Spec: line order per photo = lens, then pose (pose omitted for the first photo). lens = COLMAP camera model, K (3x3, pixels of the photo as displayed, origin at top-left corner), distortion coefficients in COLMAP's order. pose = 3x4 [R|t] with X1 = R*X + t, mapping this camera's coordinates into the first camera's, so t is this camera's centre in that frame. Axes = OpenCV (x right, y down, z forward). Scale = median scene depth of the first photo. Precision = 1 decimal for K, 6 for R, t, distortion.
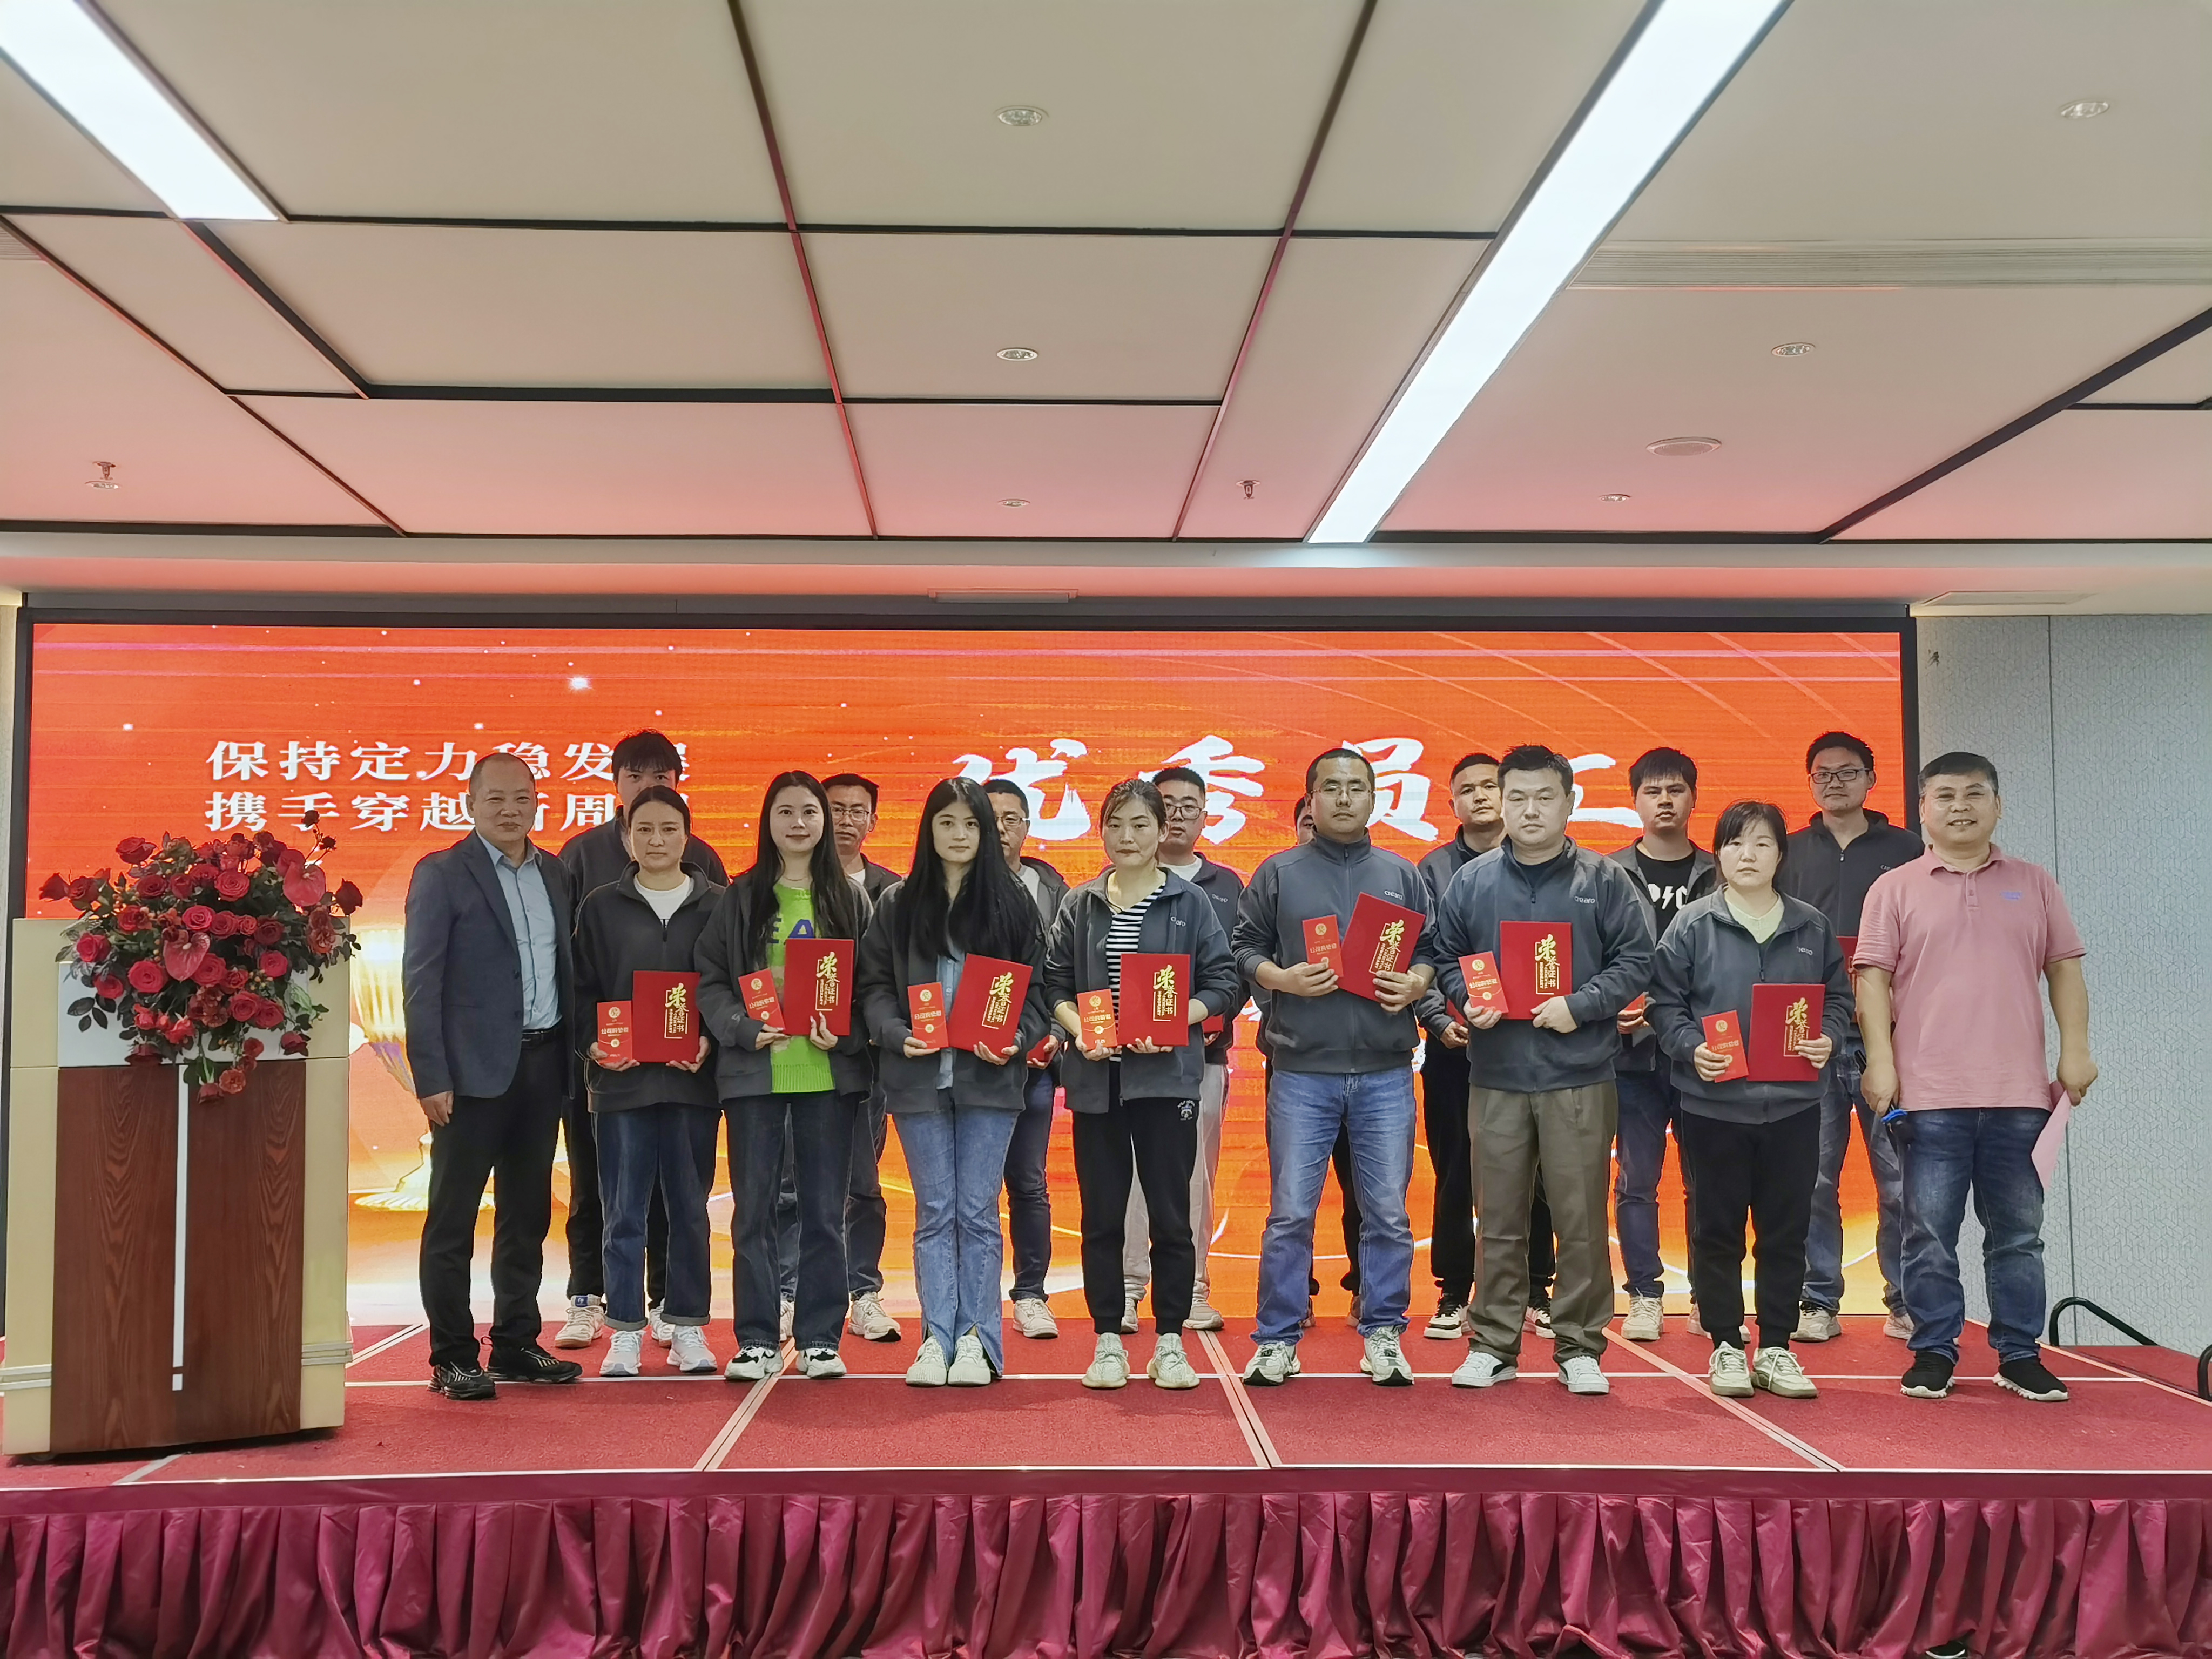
lens RADIAL K [[2356.6, 0, 1047.3], [0, 2356.6, 813.5], [0, 0, 1]] dist [0.104578, -0.008878]
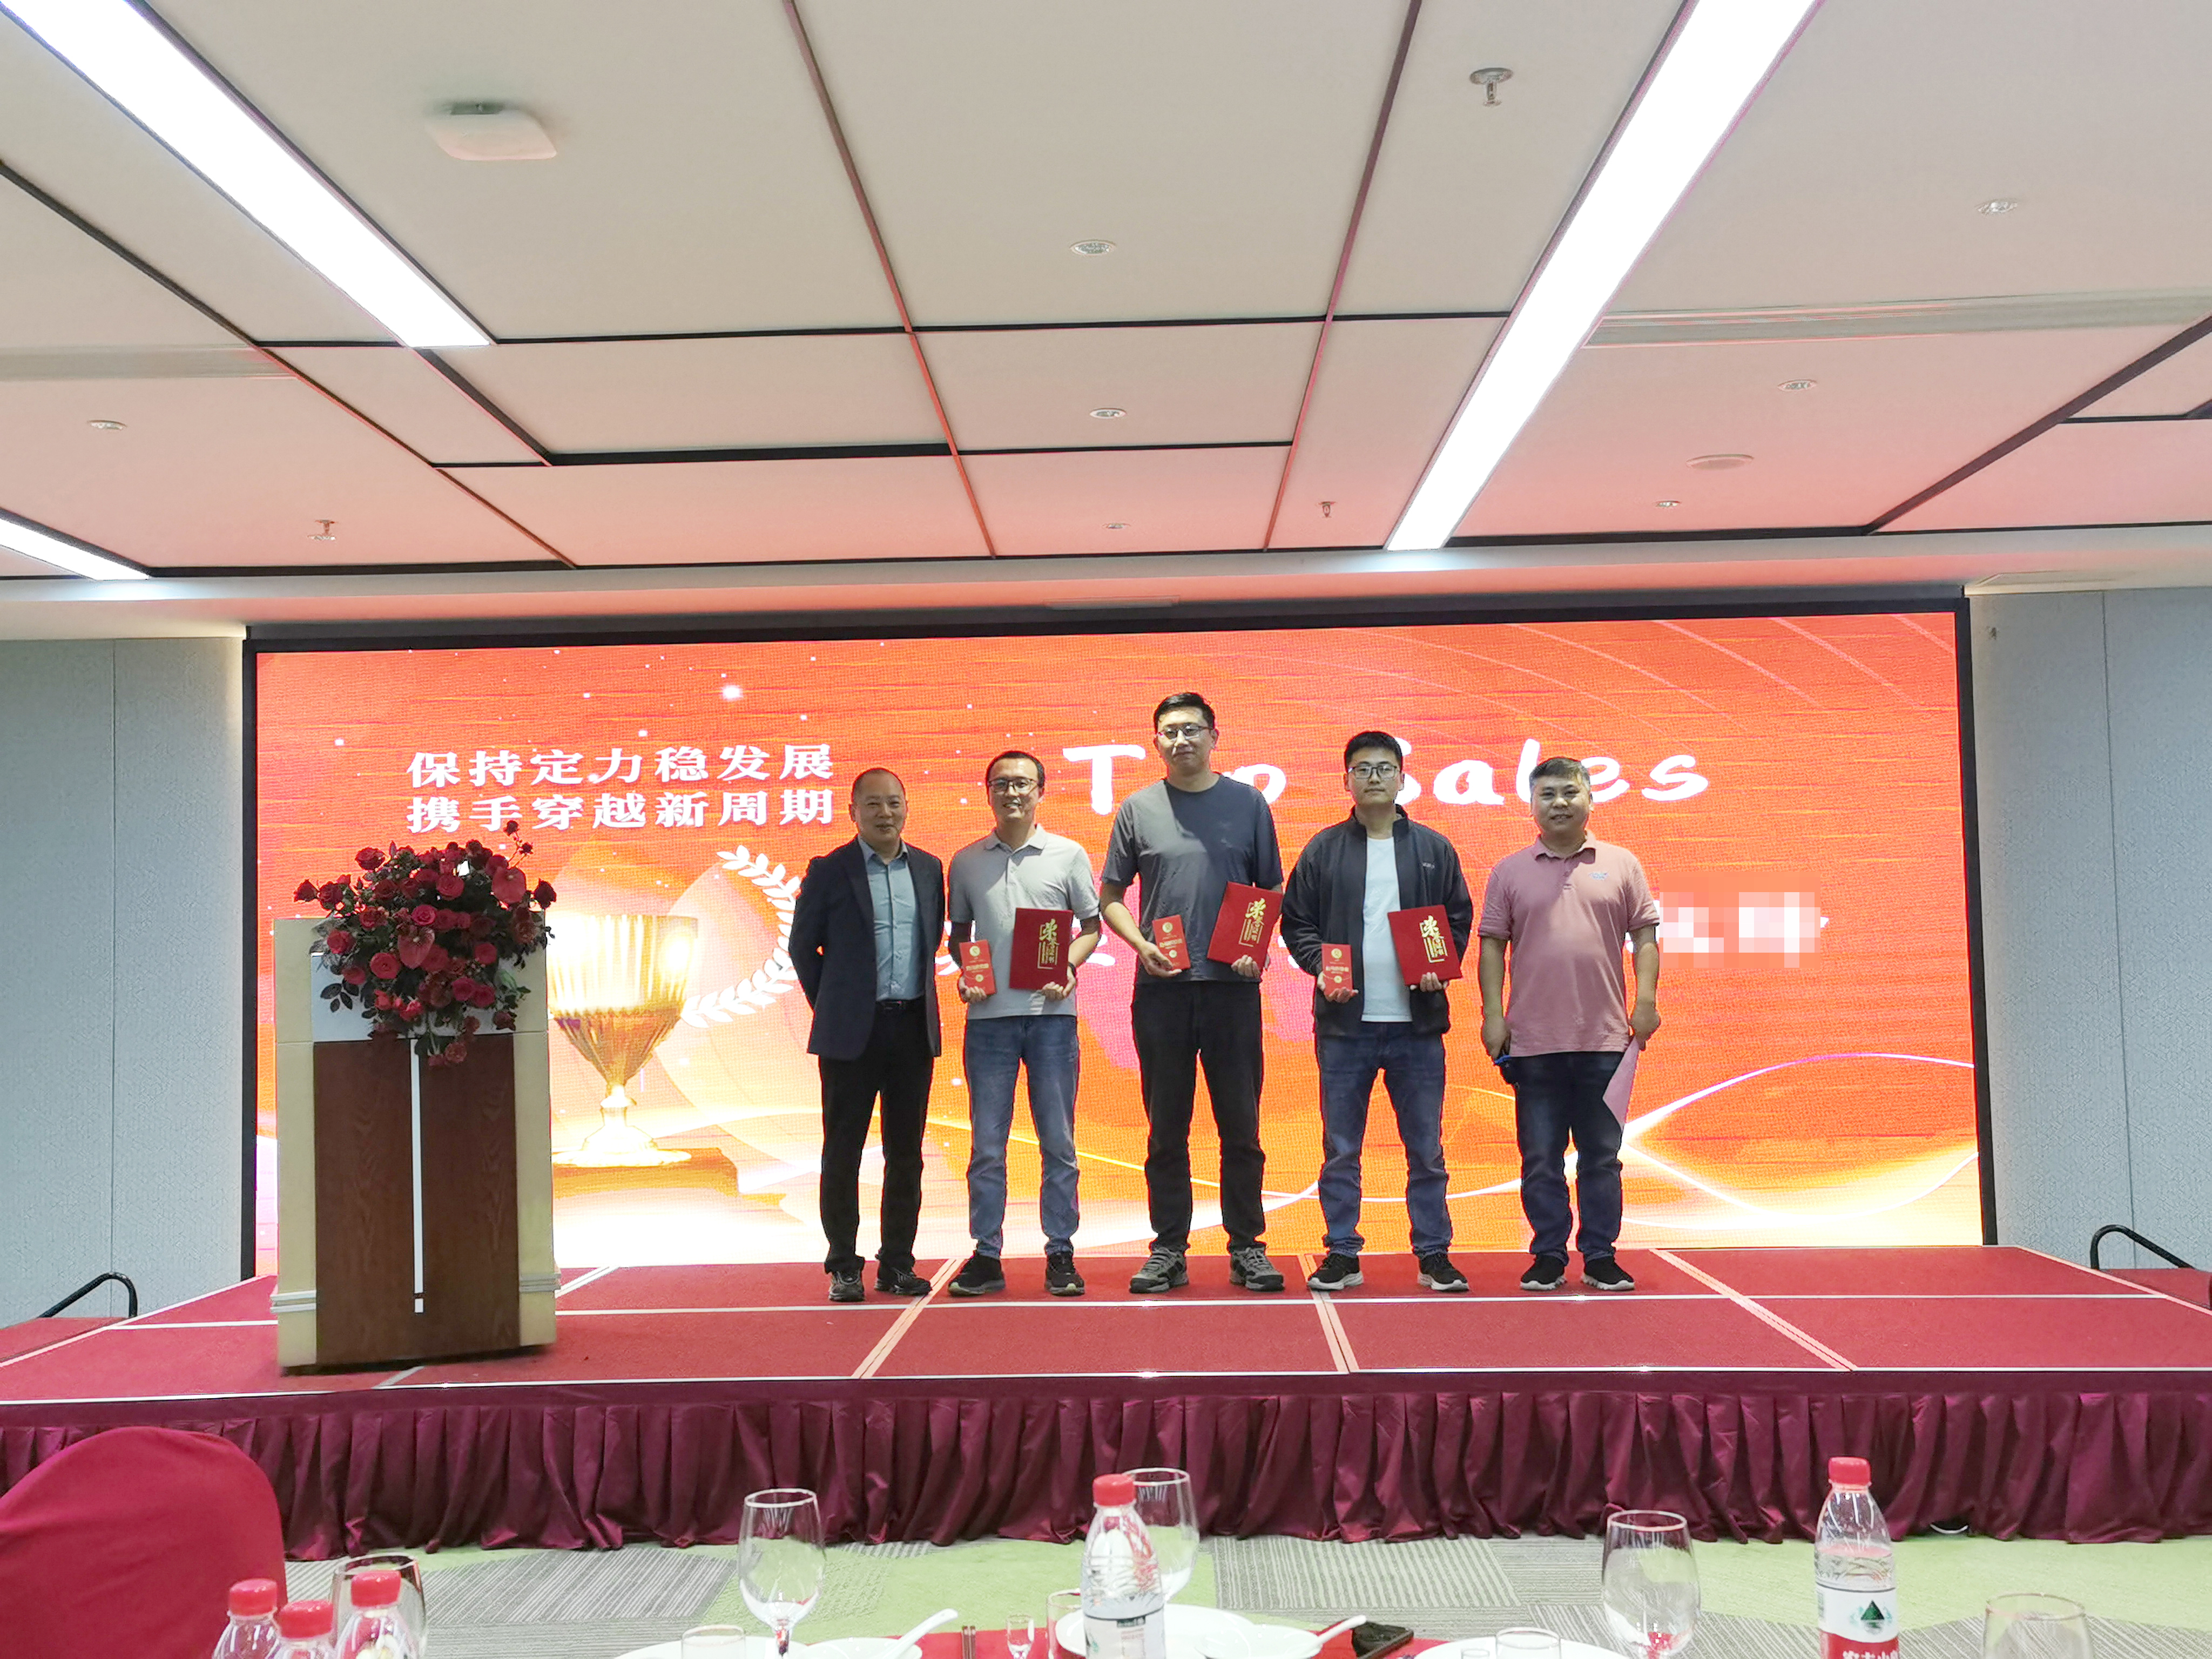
lens RADIAL K [[2372.9, 0, 1106.0], [0, 2372.9, 829.5], [0, 0, 1]] dist [-0.021562, 0.377078]
pose [[0.999127, -0.021365, -0.035903, 0.022853], [0.022101, 0.999551, 0.020220, -0.013903], [0.035455, -0.020996, 0.999151, -0.149687]]
